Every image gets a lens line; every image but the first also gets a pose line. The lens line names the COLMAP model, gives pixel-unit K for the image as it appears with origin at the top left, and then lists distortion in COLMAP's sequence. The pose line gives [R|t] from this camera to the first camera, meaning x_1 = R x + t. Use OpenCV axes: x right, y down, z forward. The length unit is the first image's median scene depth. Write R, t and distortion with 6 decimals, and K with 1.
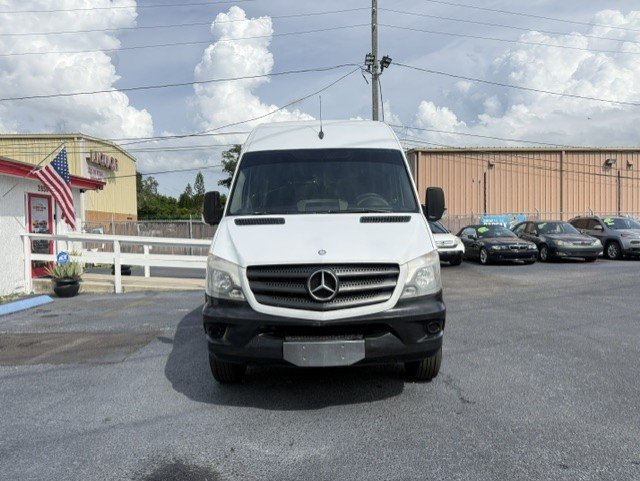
lens RADIAL K [[464.4, 0, 320.0], [0, 464.4, 240.5], [0, 0, 1]] dist [-0.000079, -0.005939]
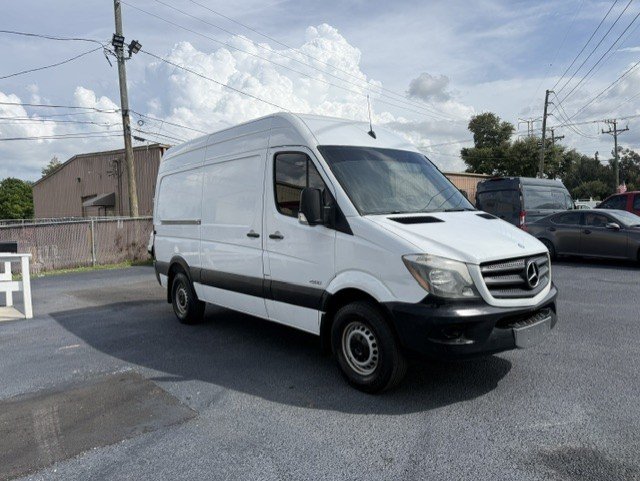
lens RADIAL K [[464.4, 0, 320.0], [0, 464.4, 240.5], [0, 0, 1]] dist [-0.000079, -0.005939]
pose [[0.762391, -0.049878, 0.645191, -0.789488], [0.048503, 0.998625, 0.019887, -0.022742], [-0.645296, 0.016132, 0.763762, 0.319373]]
